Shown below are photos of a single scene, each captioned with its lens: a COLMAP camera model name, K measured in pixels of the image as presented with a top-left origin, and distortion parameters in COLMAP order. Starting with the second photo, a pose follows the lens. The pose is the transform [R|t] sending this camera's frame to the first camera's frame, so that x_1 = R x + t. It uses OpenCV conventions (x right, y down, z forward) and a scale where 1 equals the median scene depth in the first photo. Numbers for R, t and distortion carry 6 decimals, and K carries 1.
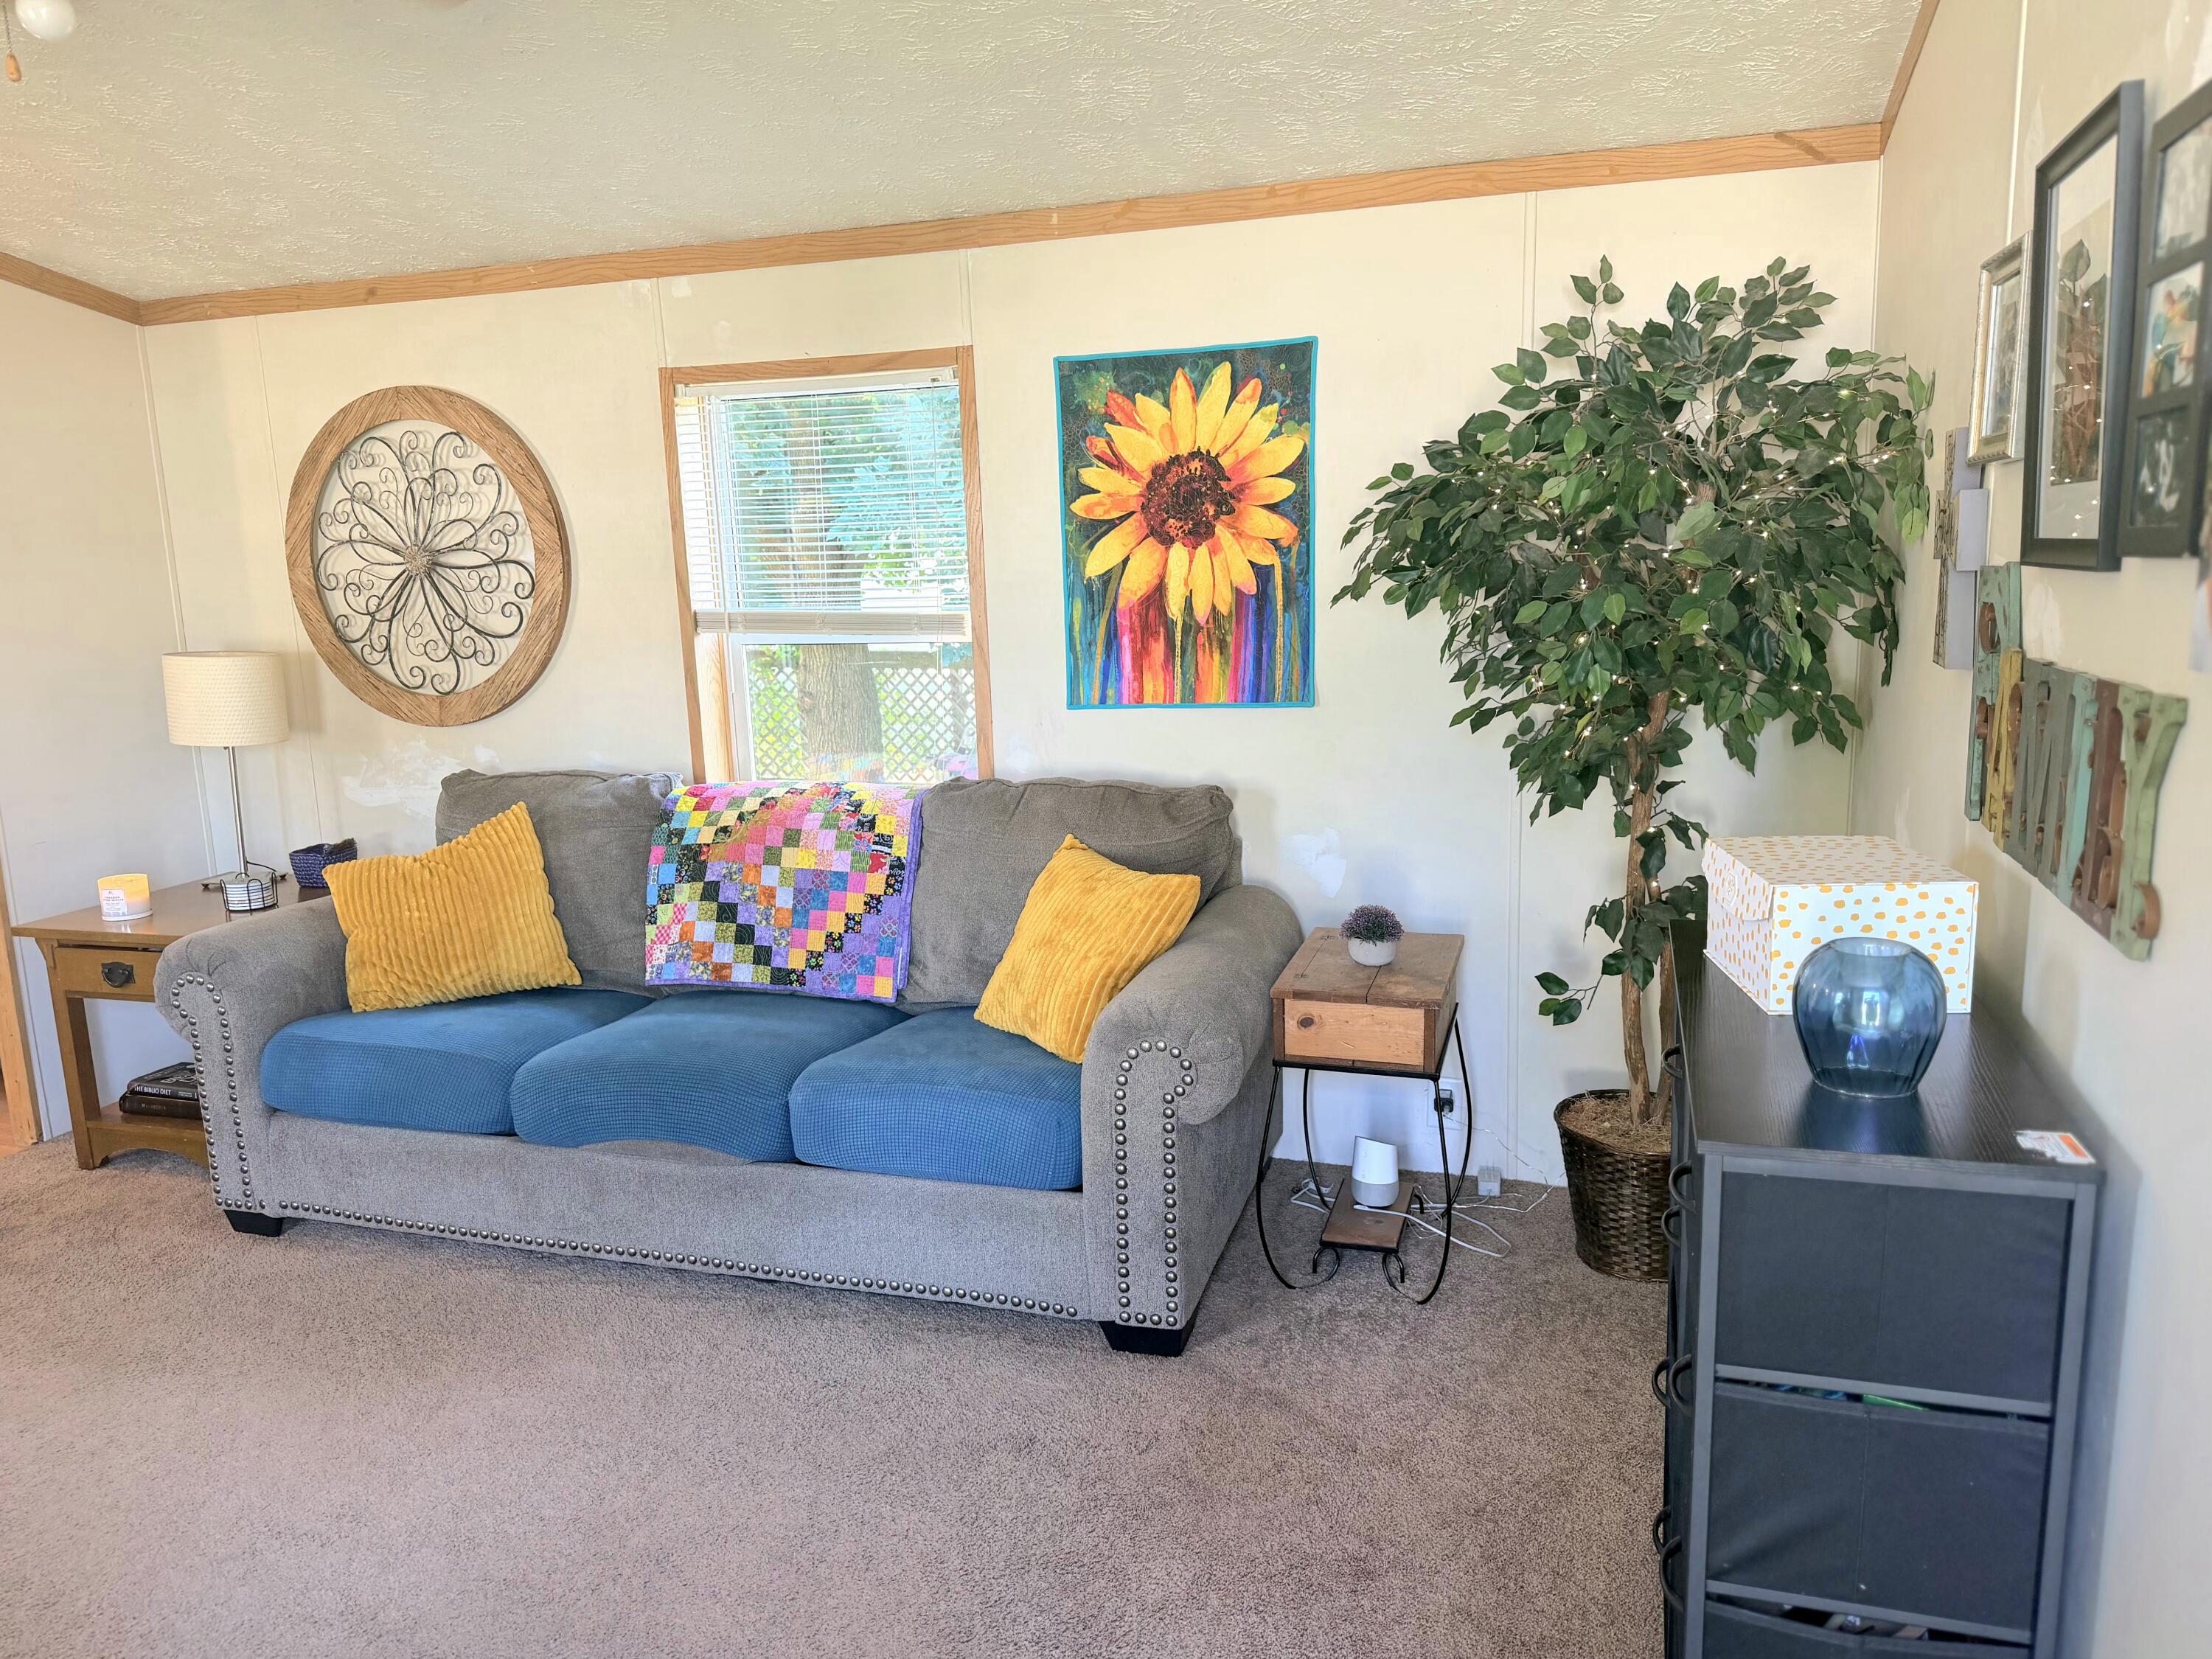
lens RADIAL K [[1569.1, 0, 1103.1], [0, 1569.1, 836.2], [0, 0, 1]] dist [0.143013, -0.225189]
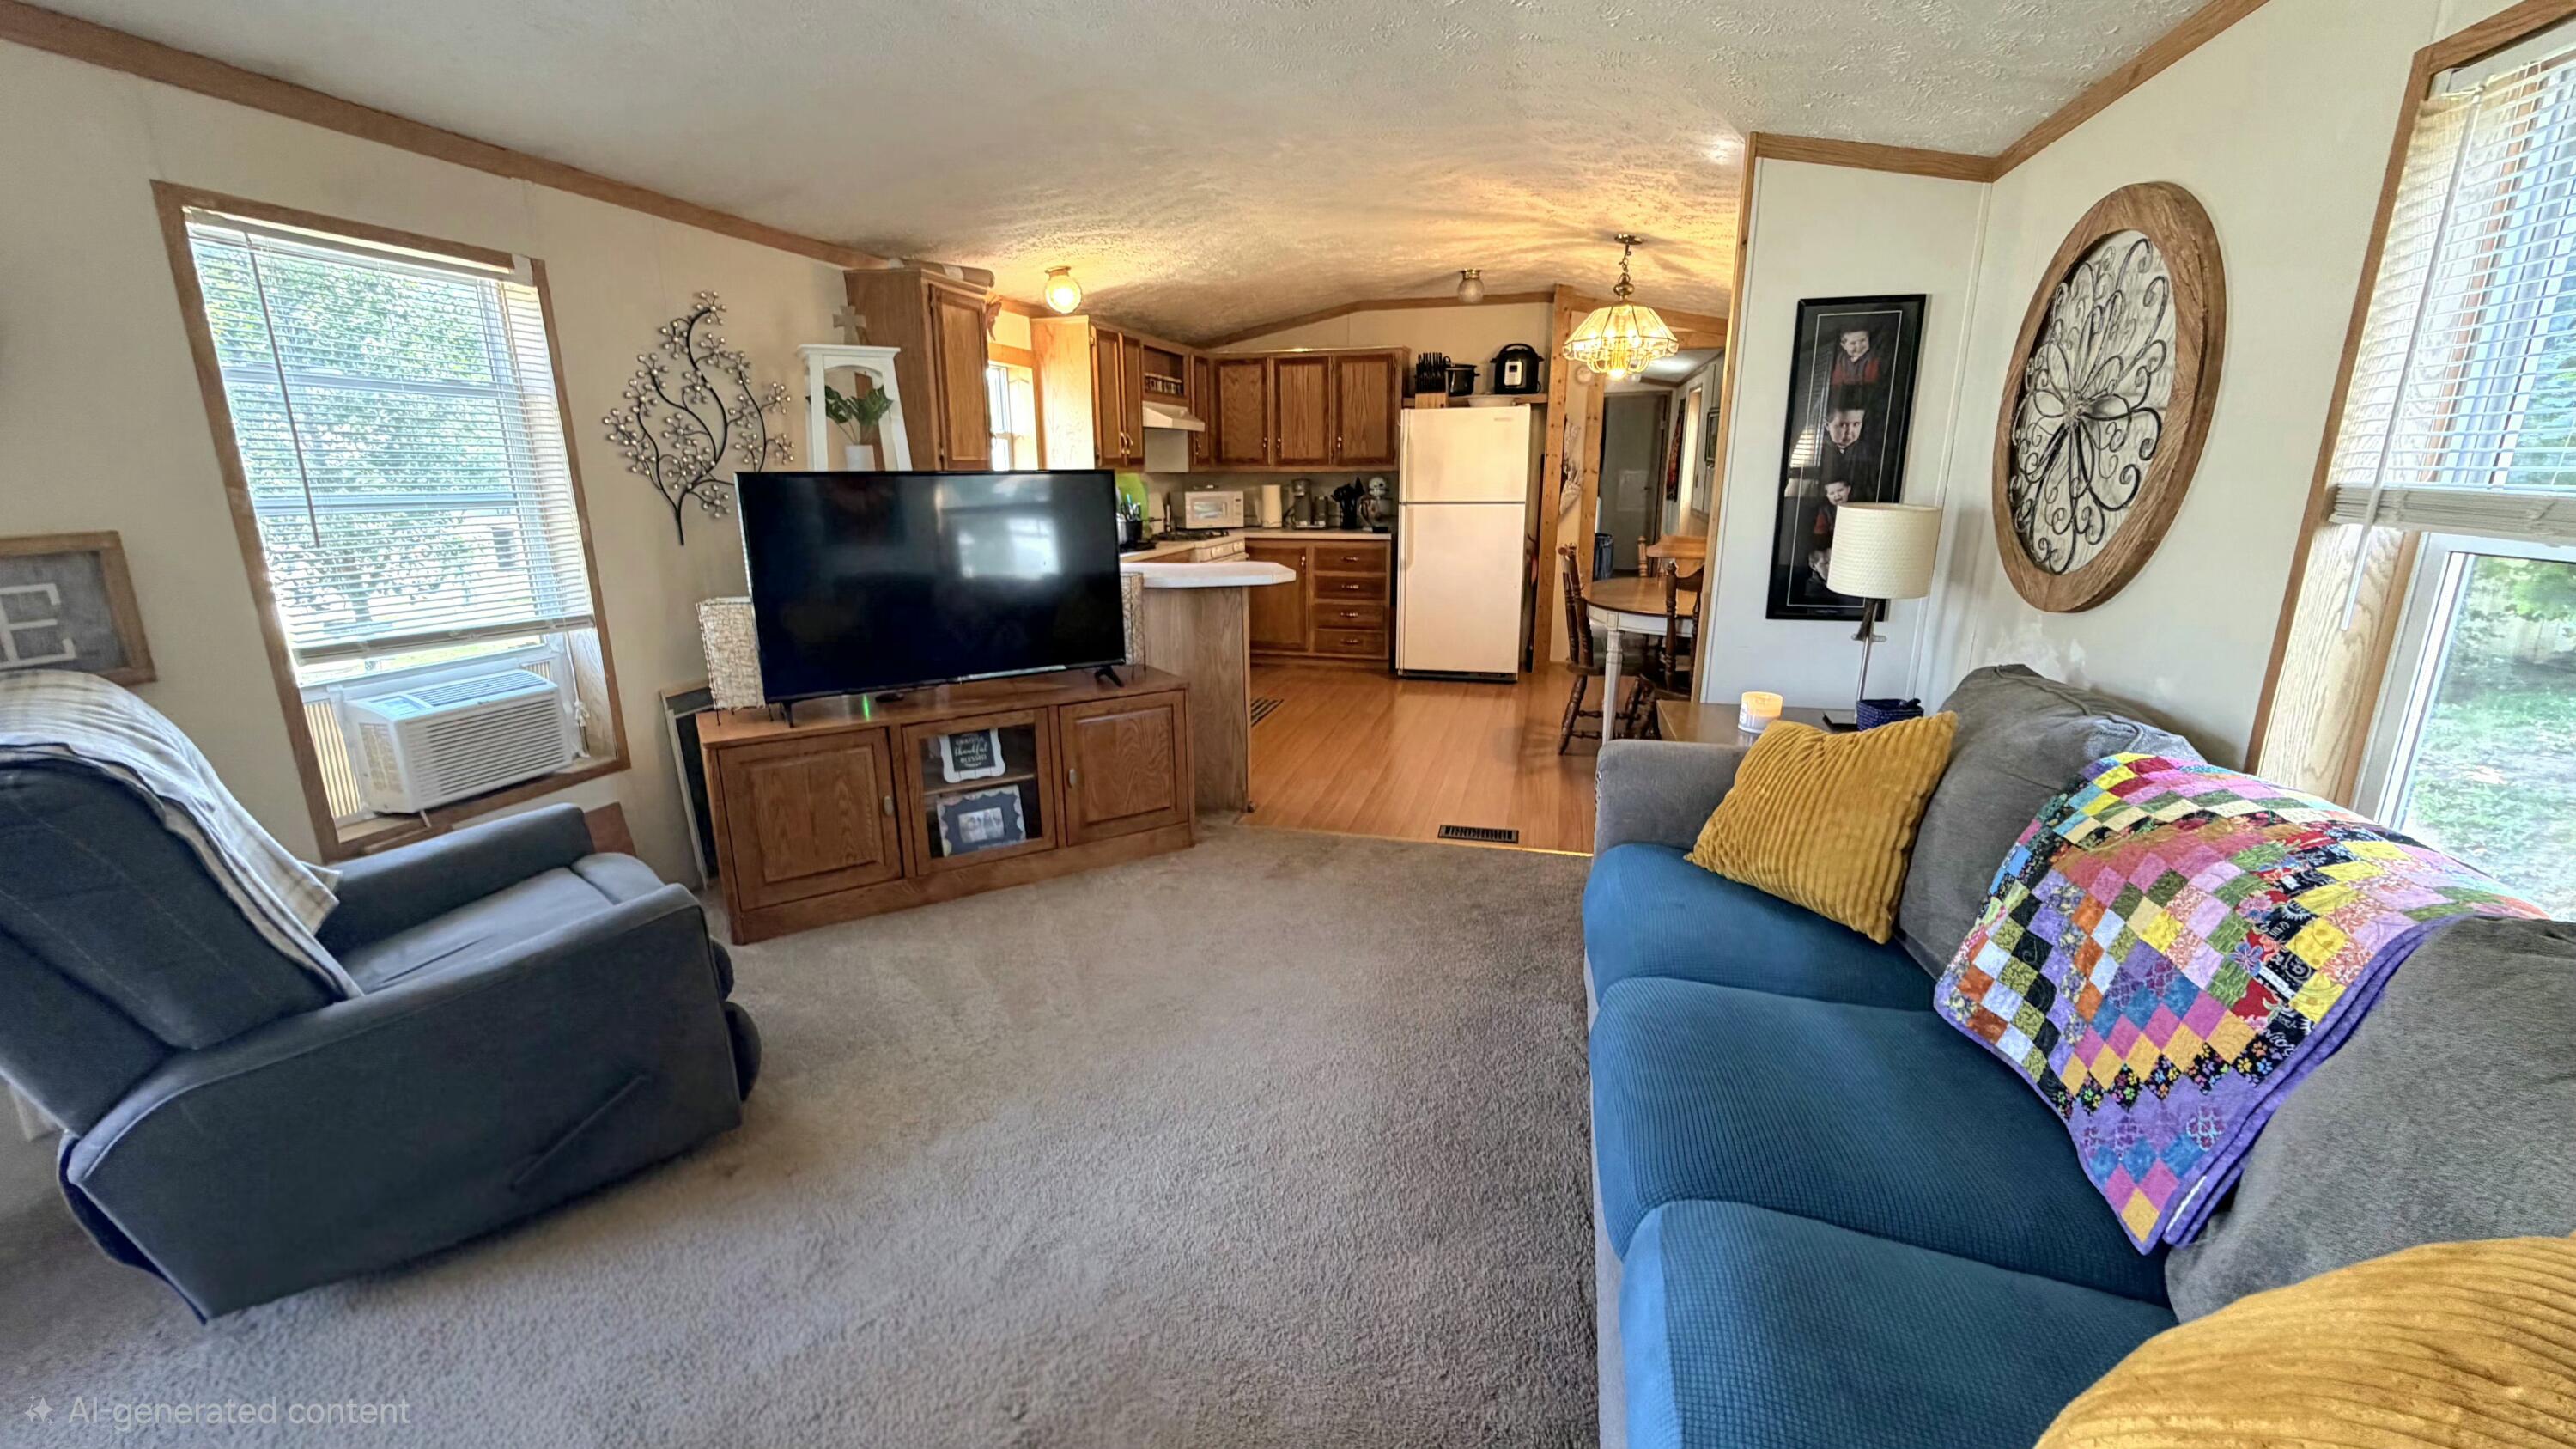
lens RADIAL K [[1034.7, 0, 1280.0], [0, 1034.7, 724.9], [0, 0, 1]] dist [-0.000476, -0.000084]
pose [[0.055449, 0.275872, -0.959594, 0.129675], [-0.183721, 0.947482, 0.261773, -0.096064], [0.981413, 0.161783, 0.103220, 0.658287]]
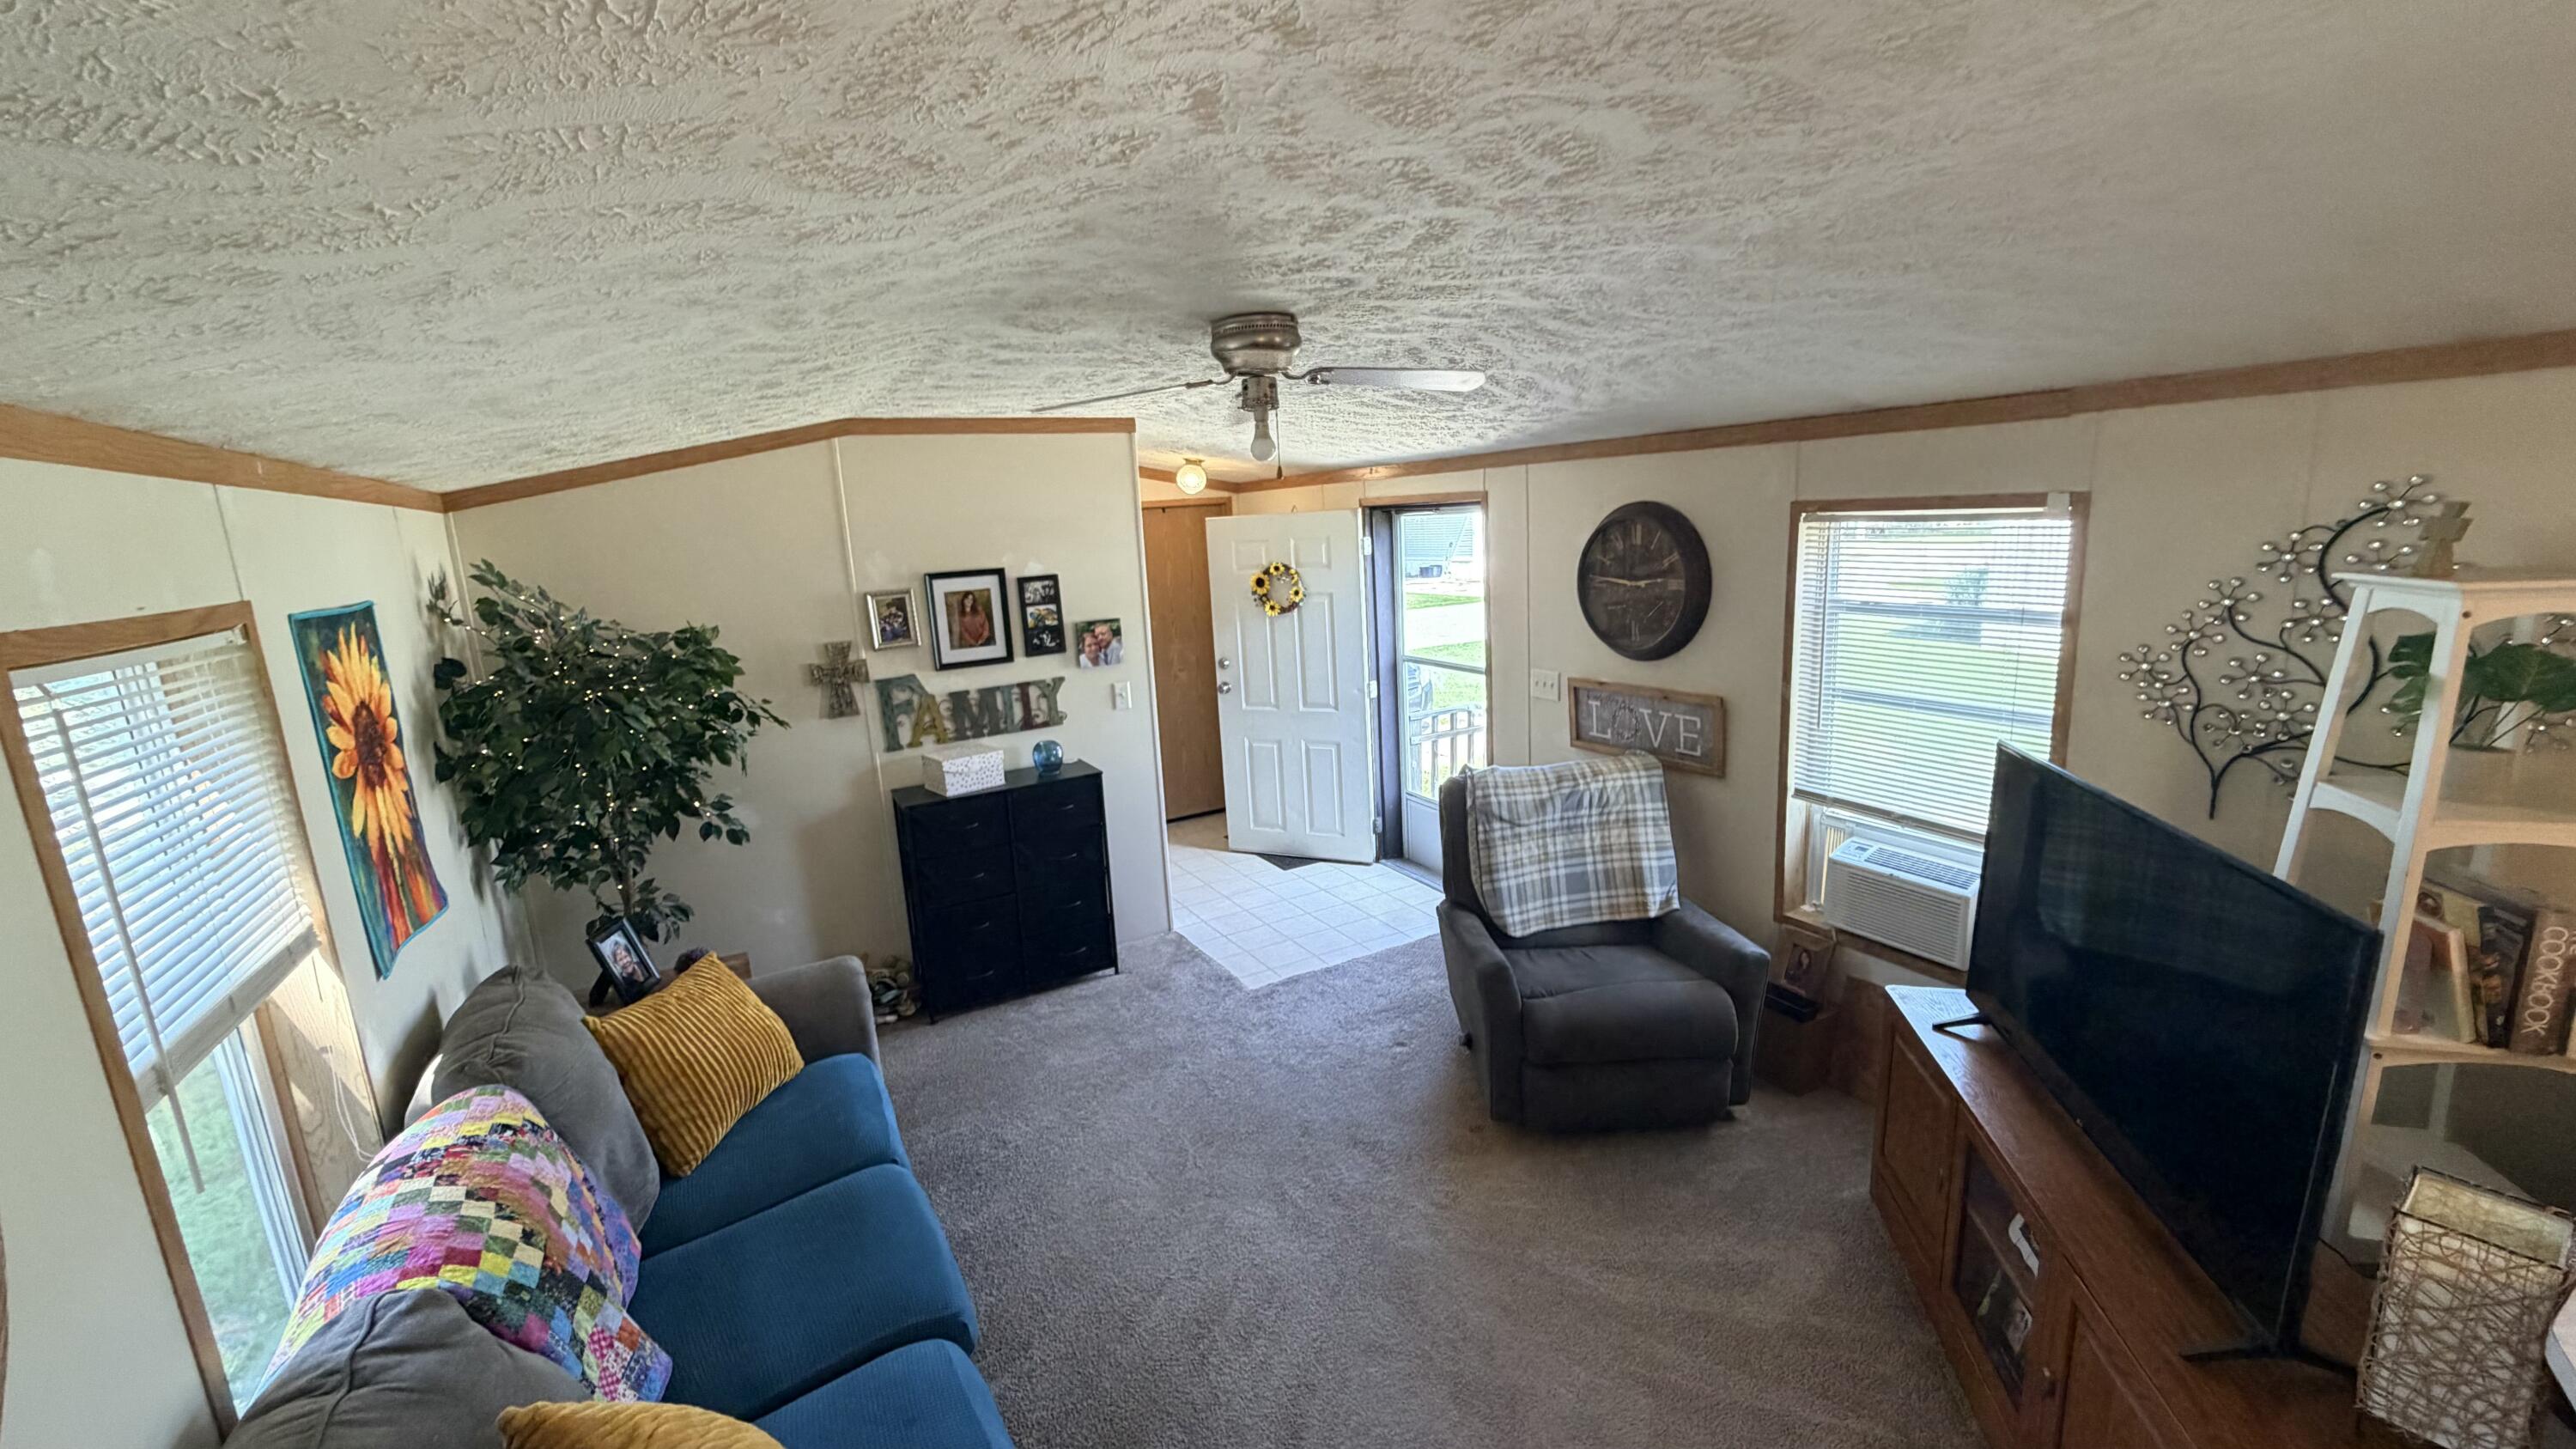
lens RADIAL K [[1034.7, 0, 1280.0], [0, 1034.7, 724.9], [0, 0, 1]] dist [-0.000476, -0.000084]
pose [[-0.731499, -0.062906, 0.678934, -0.834610], [0.205678, 0.928995, 0.307677, -0.309511], [-0.650081, 0.364707, -0.666621, 1.050664]]
